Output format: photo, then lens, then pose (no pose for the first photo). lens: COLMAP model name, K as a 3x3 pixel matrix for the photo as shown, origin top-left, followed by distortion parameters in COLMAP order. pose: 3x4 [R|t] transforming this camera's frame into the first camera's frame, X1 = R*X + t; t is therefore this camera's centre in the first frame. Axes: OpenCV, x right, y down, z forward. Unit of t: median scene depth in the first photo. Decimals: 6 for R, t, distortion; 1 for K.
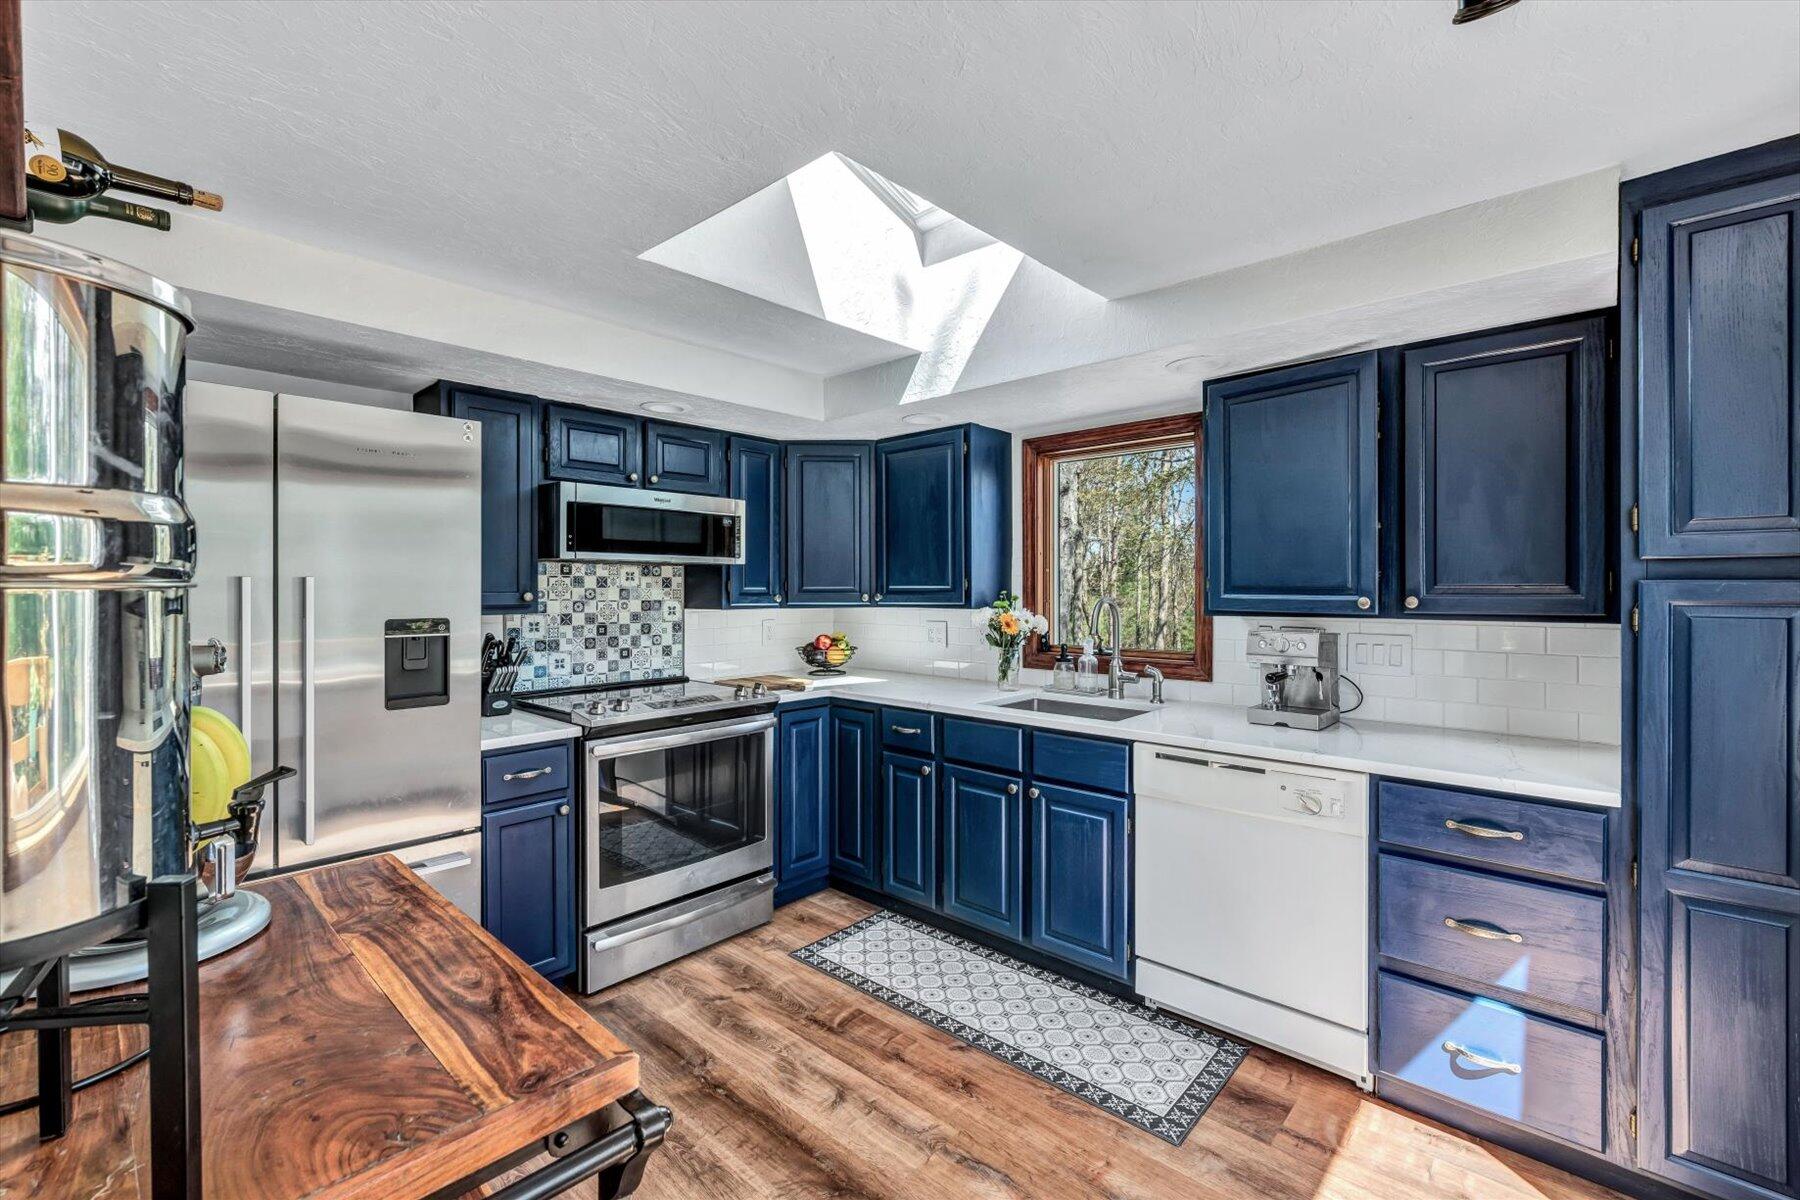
lens RADIAL K [[774.0, 0, 907.1], [0, 774.0, 600.6], [0, 0, 1]] dist [-0.000247, 0.000069]
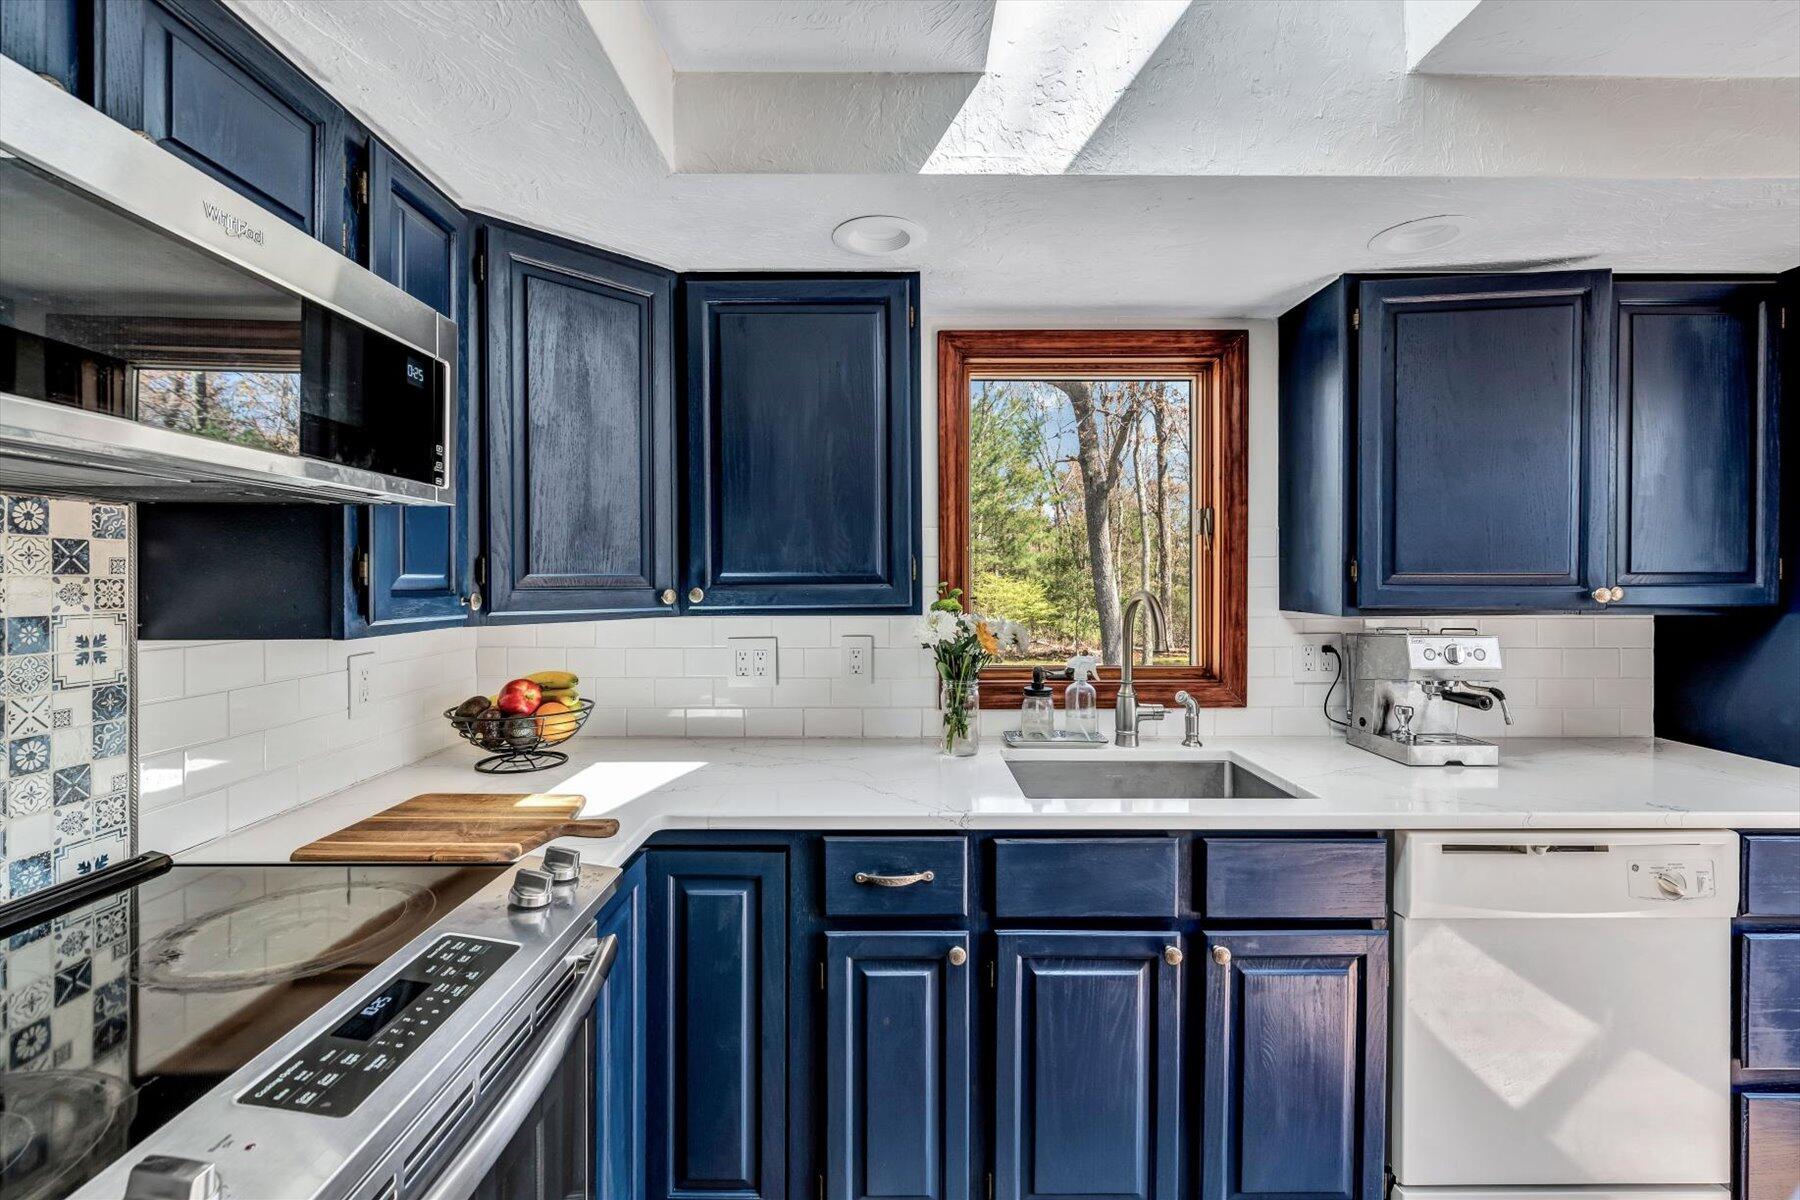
lens RADIAL K [[775.4, 0, 894.5], [0, 775.4, 589.5], [0, 0, 1]] dist [-0.000393, 0.000269]
pose [[0.738662, -0.008413, 0.674024, -0.301893], [0.011786, 0.999930, -0.000435, -0.007186], [-0.673973, 0.008266, 0.738709, 0.617397]]
